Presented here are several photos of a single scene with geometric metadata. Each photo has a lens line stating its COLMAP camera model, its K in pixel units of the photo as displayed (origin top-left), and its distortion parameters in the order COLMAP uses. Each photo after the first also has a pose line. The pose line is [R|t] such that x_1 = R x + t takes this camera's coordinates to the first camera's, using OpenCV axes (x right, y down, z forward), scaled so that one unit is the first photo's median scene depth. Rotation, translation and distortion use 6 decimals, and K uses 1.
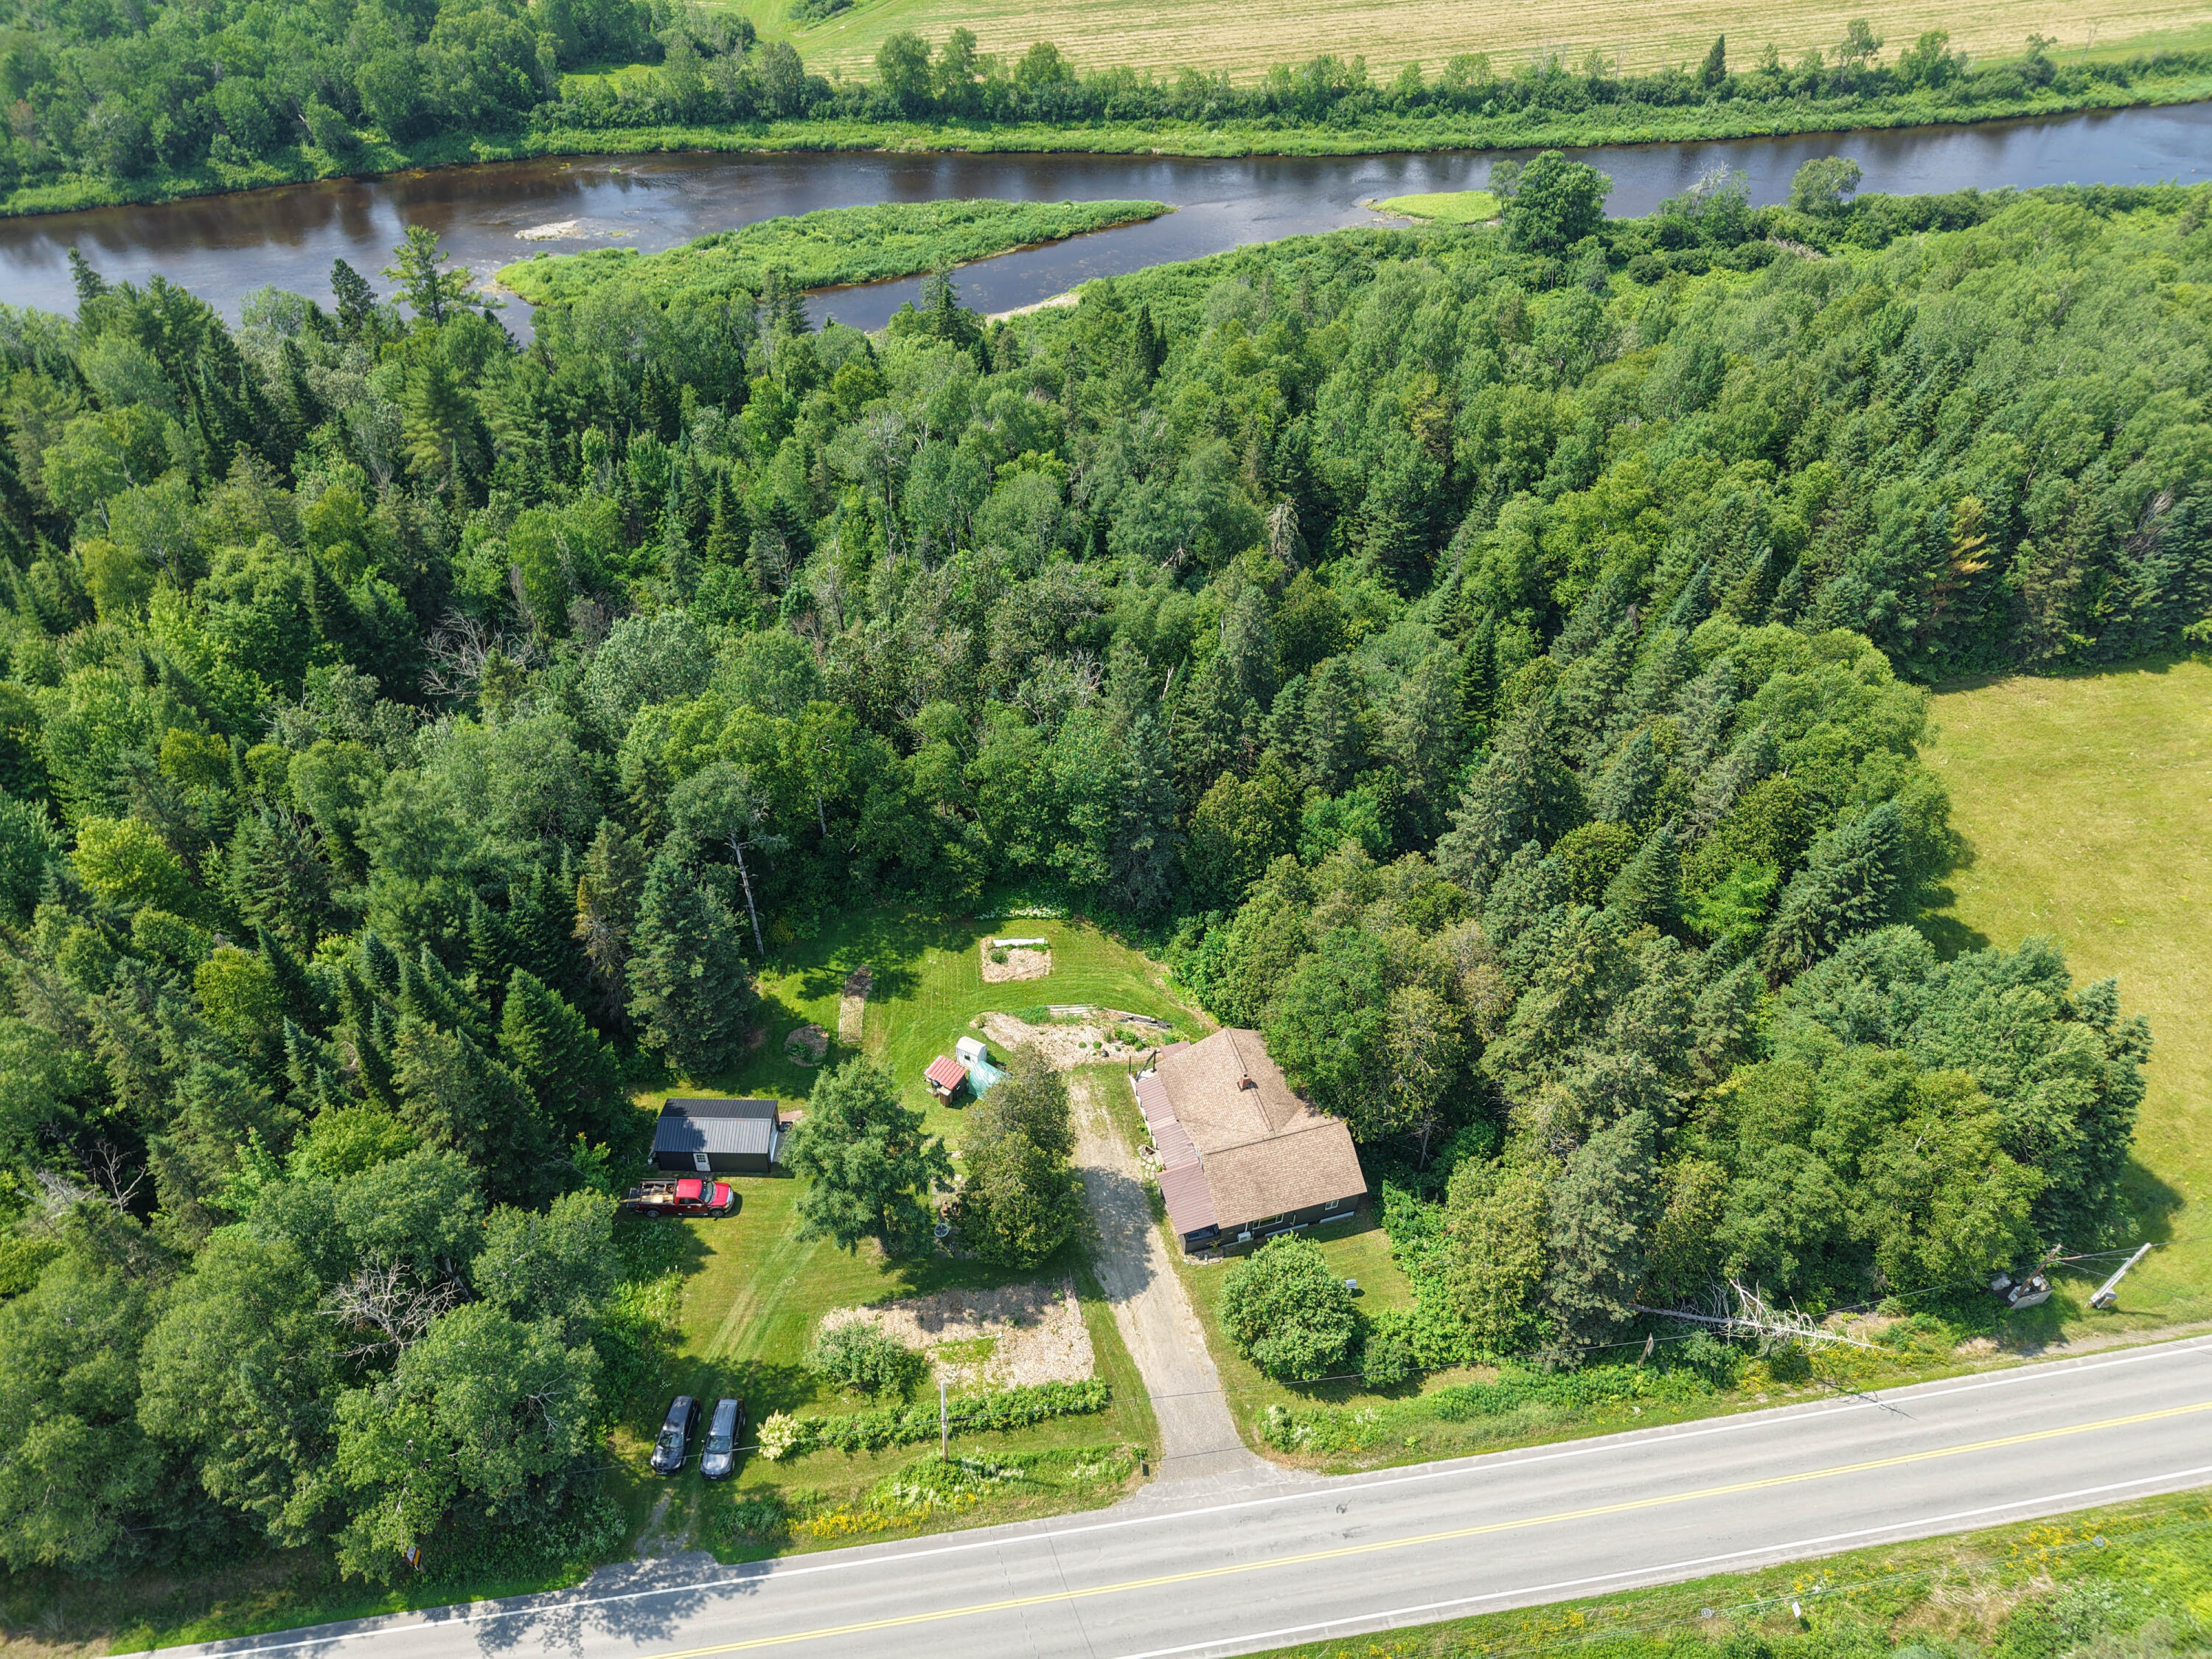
lens RADIAL K [[1557.4, 0, 1107.1], [0, 1557.4, 785.5], [0, 0, 1]] dist [0.139912, -0.359931]
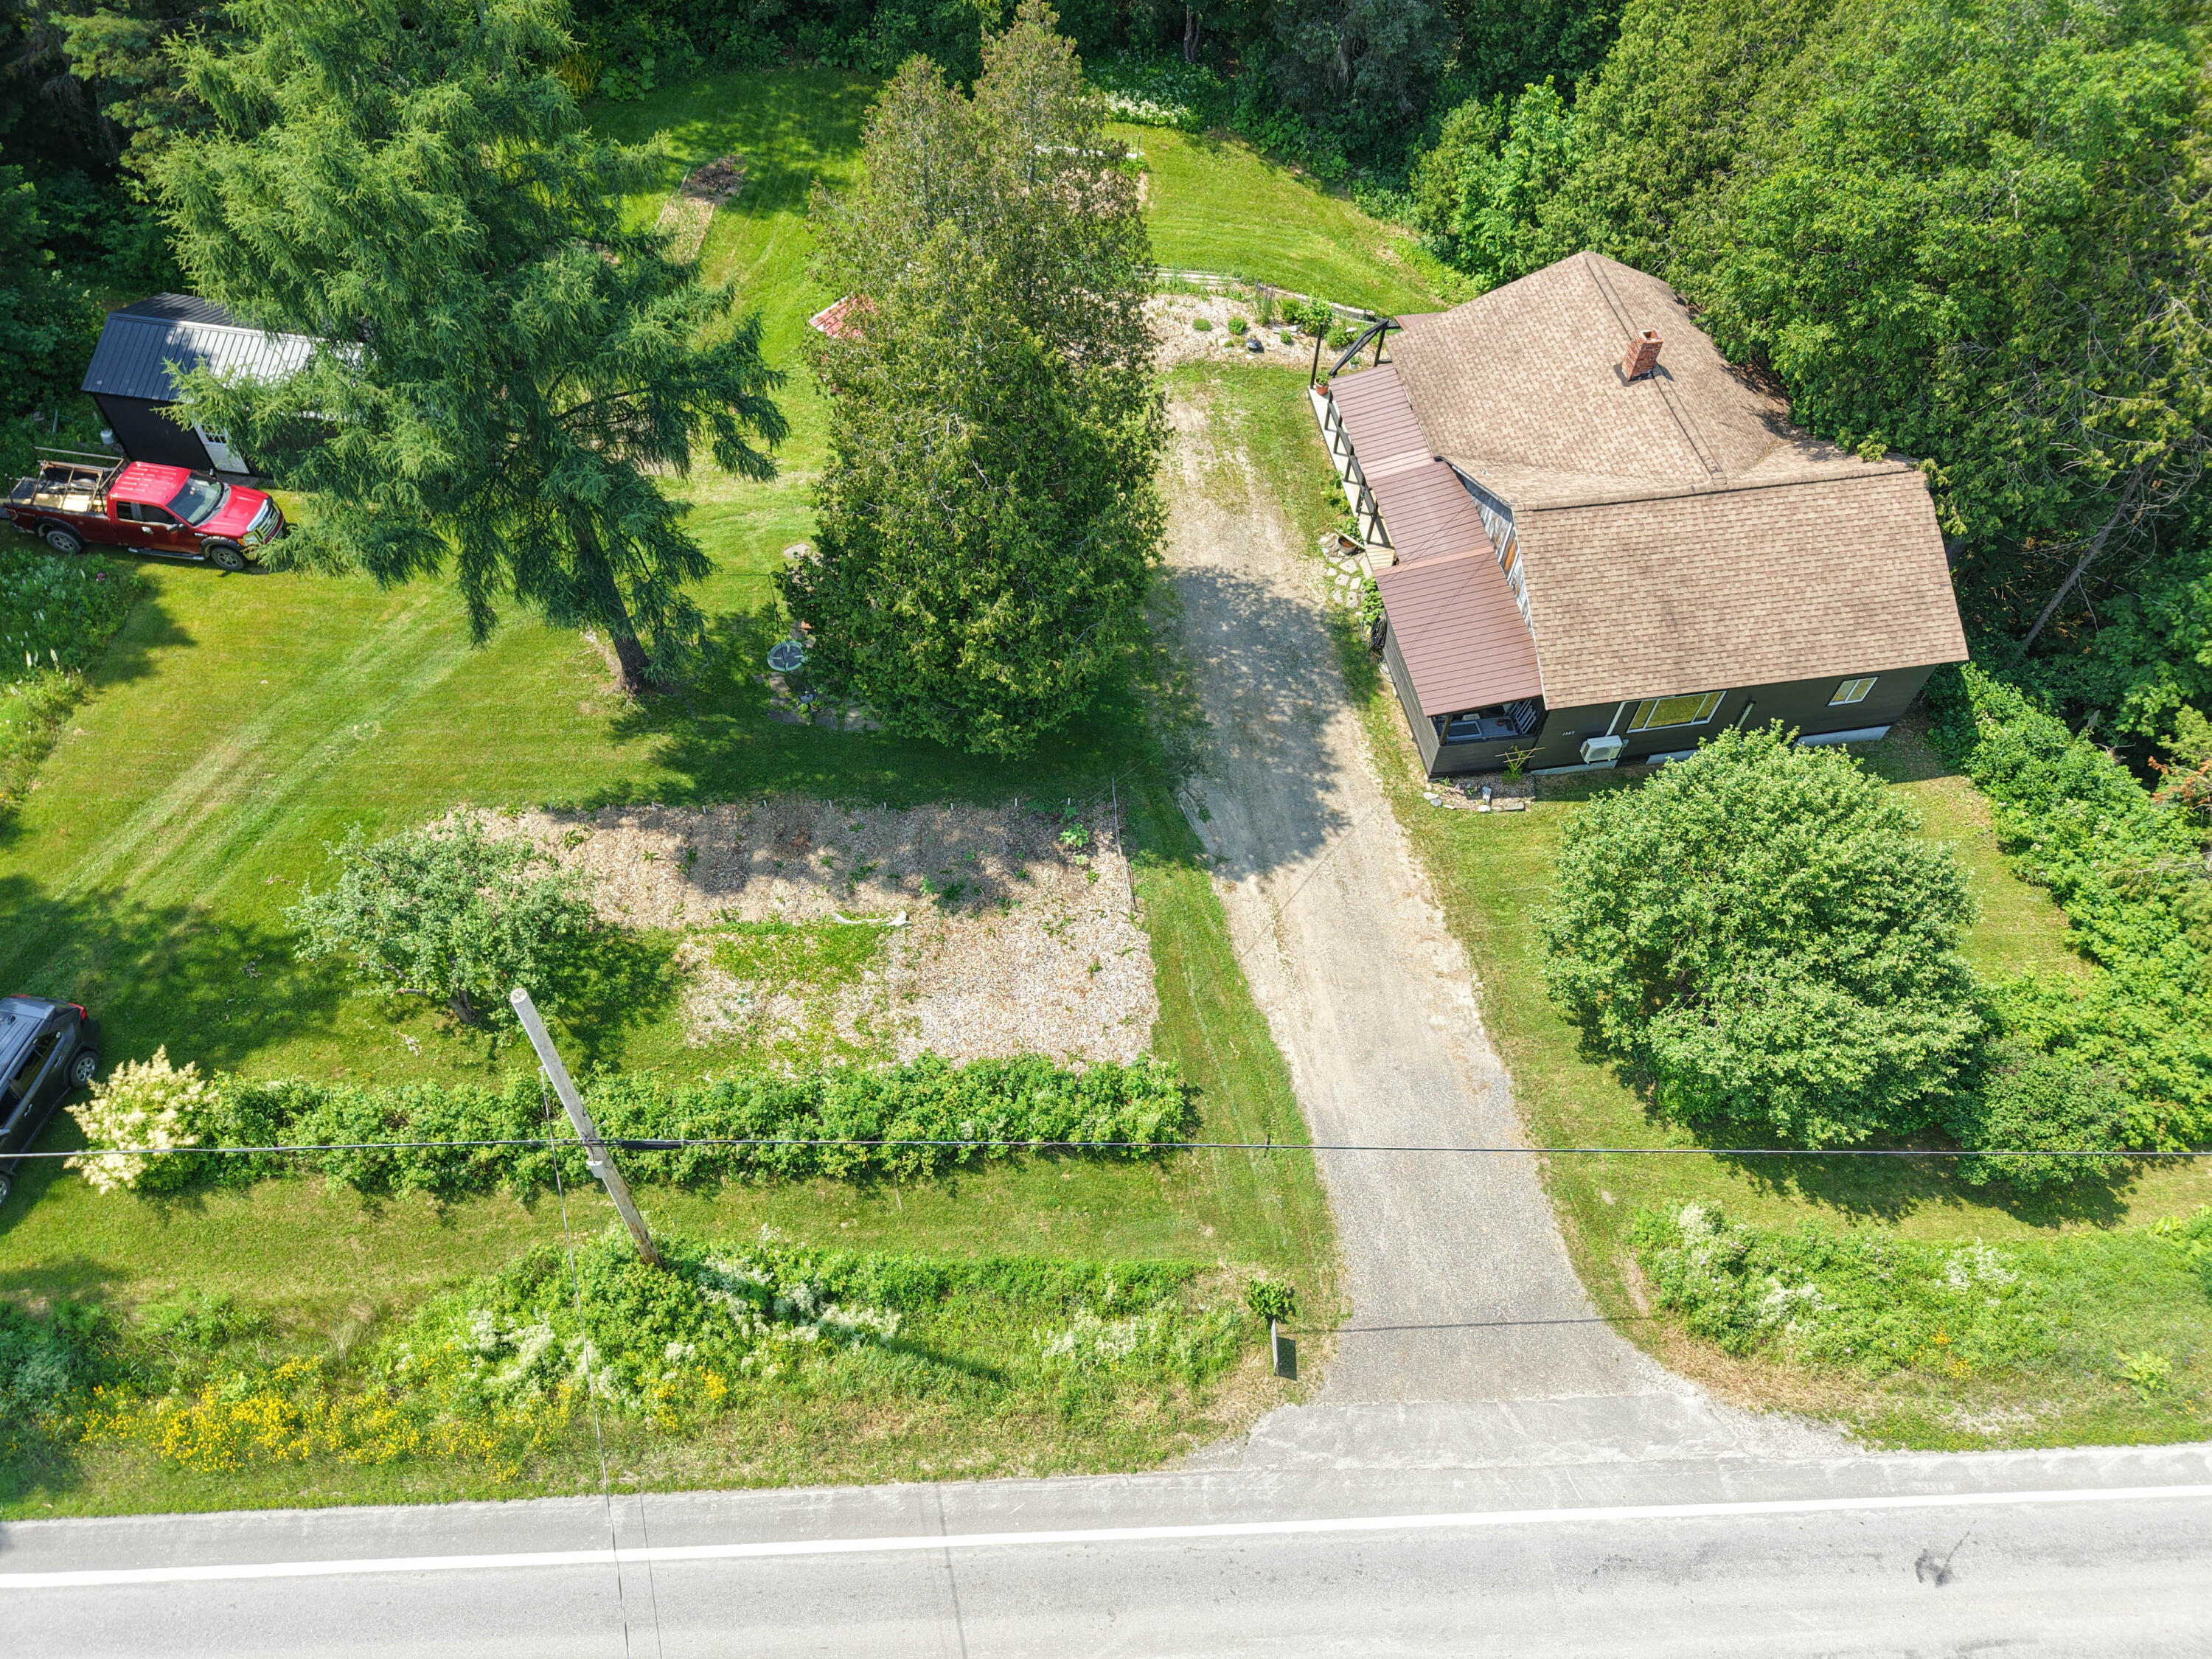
lens RADIAL K [[1542.6, 0, 1109.0], [0, 1542.6, 788.6], [0, 0, 1]] dist [0.070520, -0.108573]
pose [[0.992941, 0.099637, -0.064342, -0.001753], [-0.086998, 0.980561, 0.175874, 0.260280], [0.080615, -0.169035, 0.982308, 0.682958]]
